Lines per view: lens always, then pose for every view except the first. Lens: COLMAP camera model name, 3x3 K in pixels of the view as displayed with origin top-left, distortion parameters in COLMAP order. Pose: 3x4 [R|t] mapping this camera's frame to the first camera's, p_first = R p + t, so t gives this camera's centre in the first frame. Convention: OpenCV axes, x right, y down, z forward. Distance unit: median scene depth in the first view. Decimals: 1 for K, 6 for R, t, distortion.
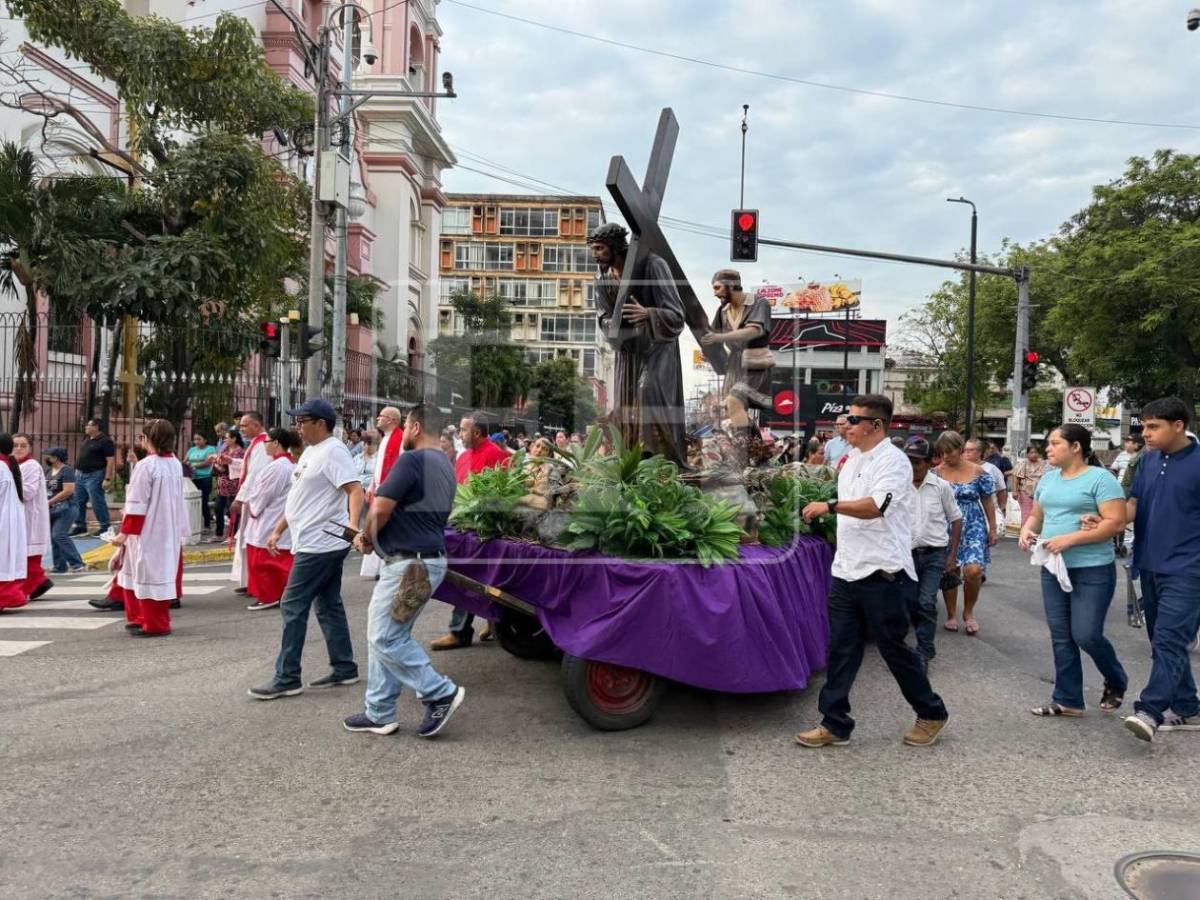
lens RADIAL K [[856.5, 0, 600.0], [0, 856.5, 450.0], [0, 0, 1]] dist [0.203107, 0.000052]
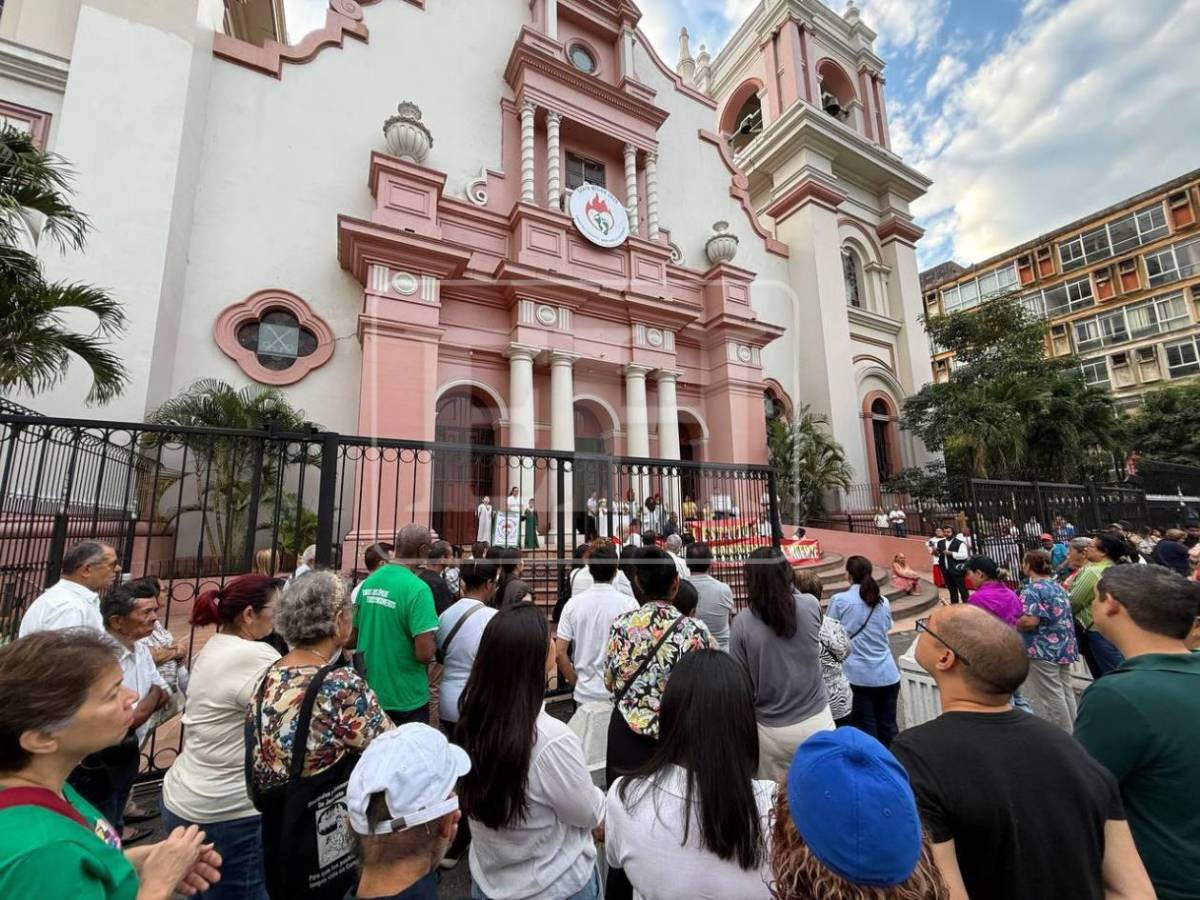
lens RADIAL K [[478.7, 0, 600.0], [0, 478.7, 450.0], [0, 0, 1]] dist [0.001666, 0.000007]
pose [[0.535006, -0.183577, -0.824662, -0.005860], [0.035641, 0.980142, -0.195066, -0.009509], [0.844096, 0.074970, 0.530925, 0.399053]]
